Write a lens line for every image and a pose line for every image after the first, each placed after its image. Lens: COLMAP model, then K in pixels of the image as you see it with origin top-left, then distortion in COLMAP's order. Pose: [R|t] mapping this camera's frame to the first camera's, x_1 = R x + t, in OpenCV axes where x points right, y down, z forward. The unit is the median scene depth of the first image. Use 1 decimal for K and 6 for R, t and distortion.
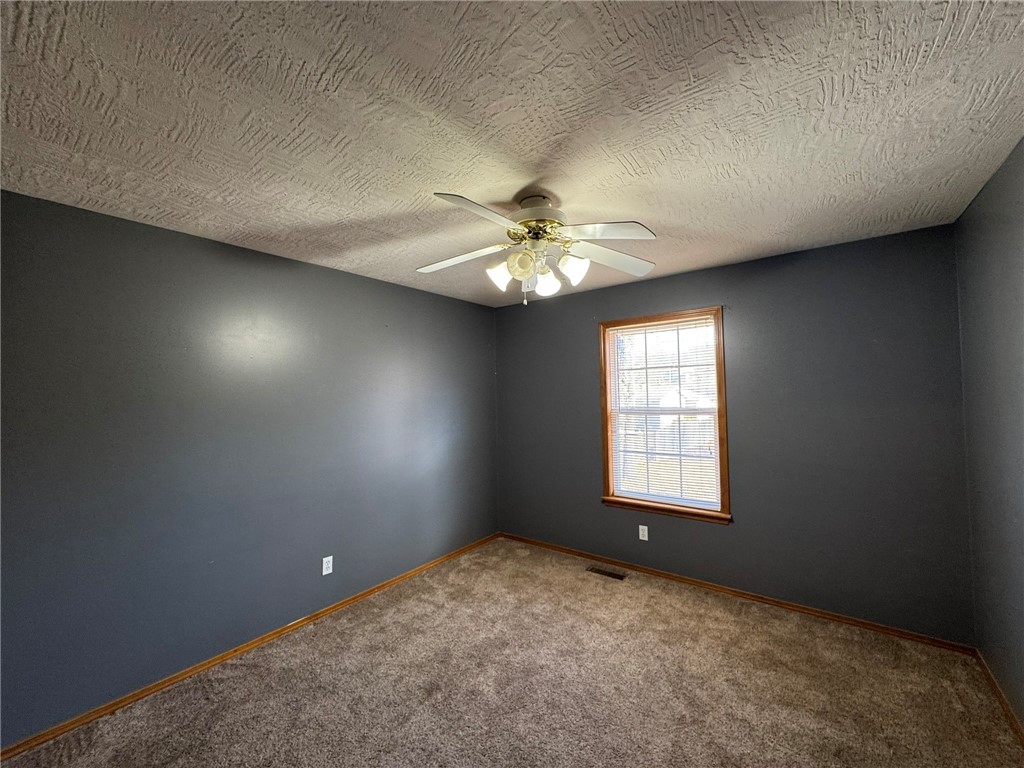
lens RADIAL K [[401.8, 0, 512.0], [0, 401.8, 384.0], [0, 0, 1]] dist [0.001559, 0.000287]
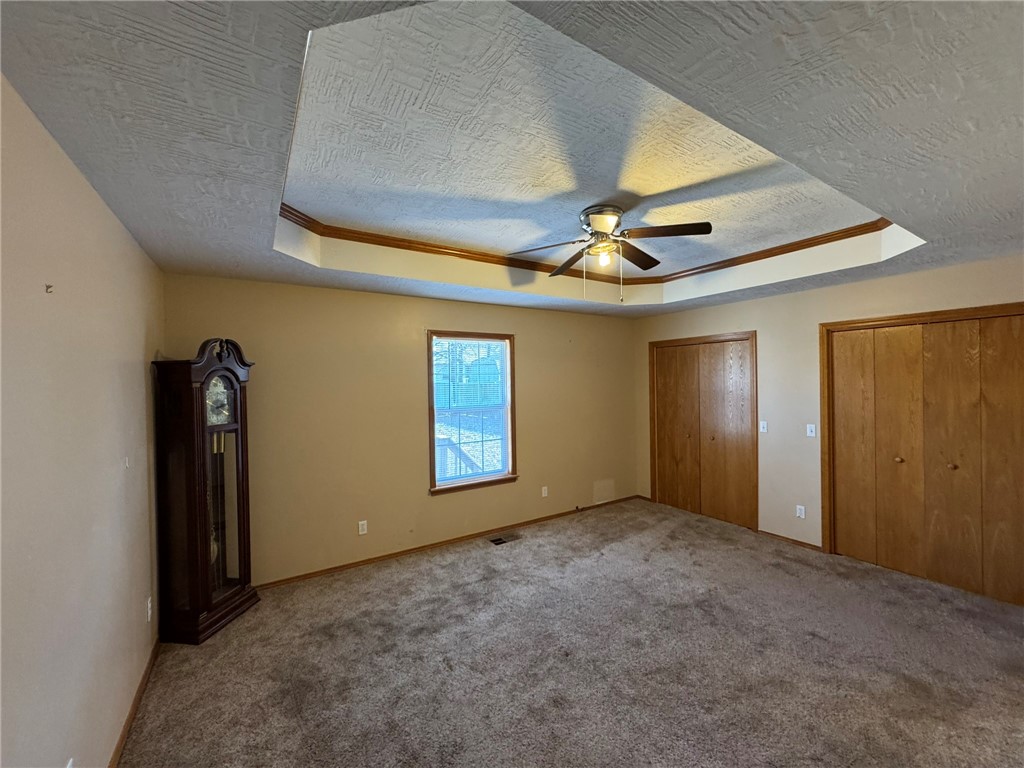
lens RADIAL K [[407.9, 0, 510.9], [0, 407.9, 383.1], [0, 0, 1]] dist [-0.001906, 0.000316]
pose [[0.335502, 0.009690, 0.941990, -0.800542], [-0.025824, 0.999666, -0.001086, -0.014442], [-0.941685, -0.023962, 0.335640, 0.447319]]
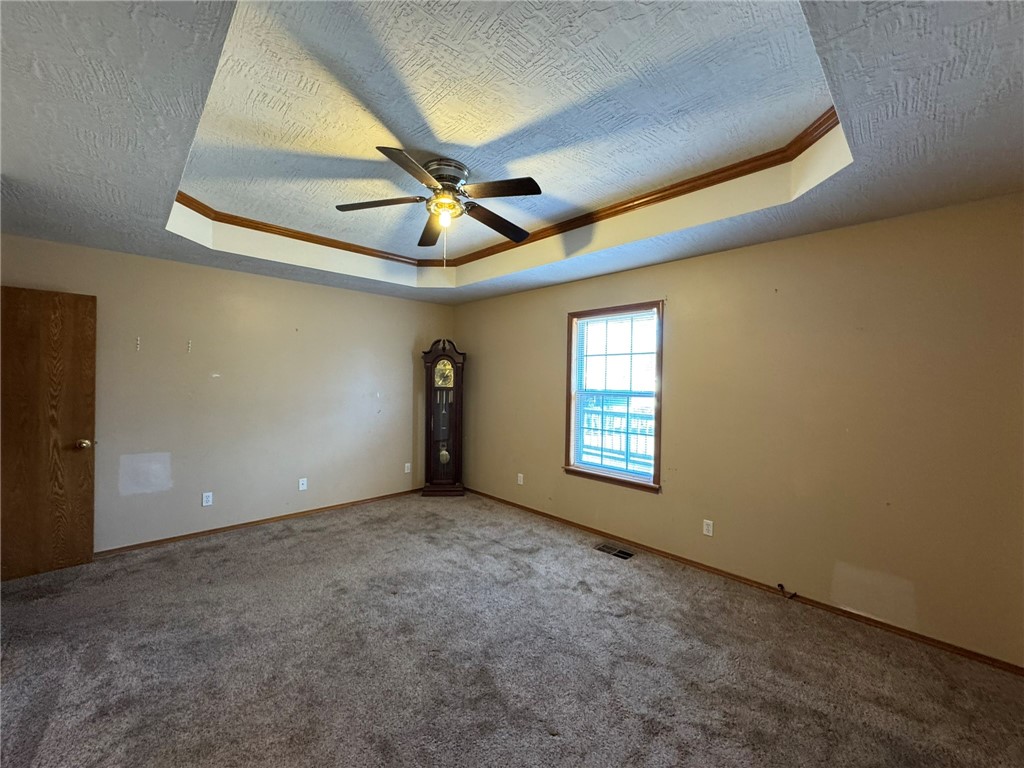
lens RADIAL K [[407.9, 0, 510.9], [0, 407.9, 383.1], [0, 0, 1]] dist [-0.001906, 0.000316]
pose [[0.989635, 0.034651, -0.139359, 0.242115], [-0.028413, 0.998514, 0.046502, -0.005969], [0.140764, -0.042061, 0.989149, -0.174542]]
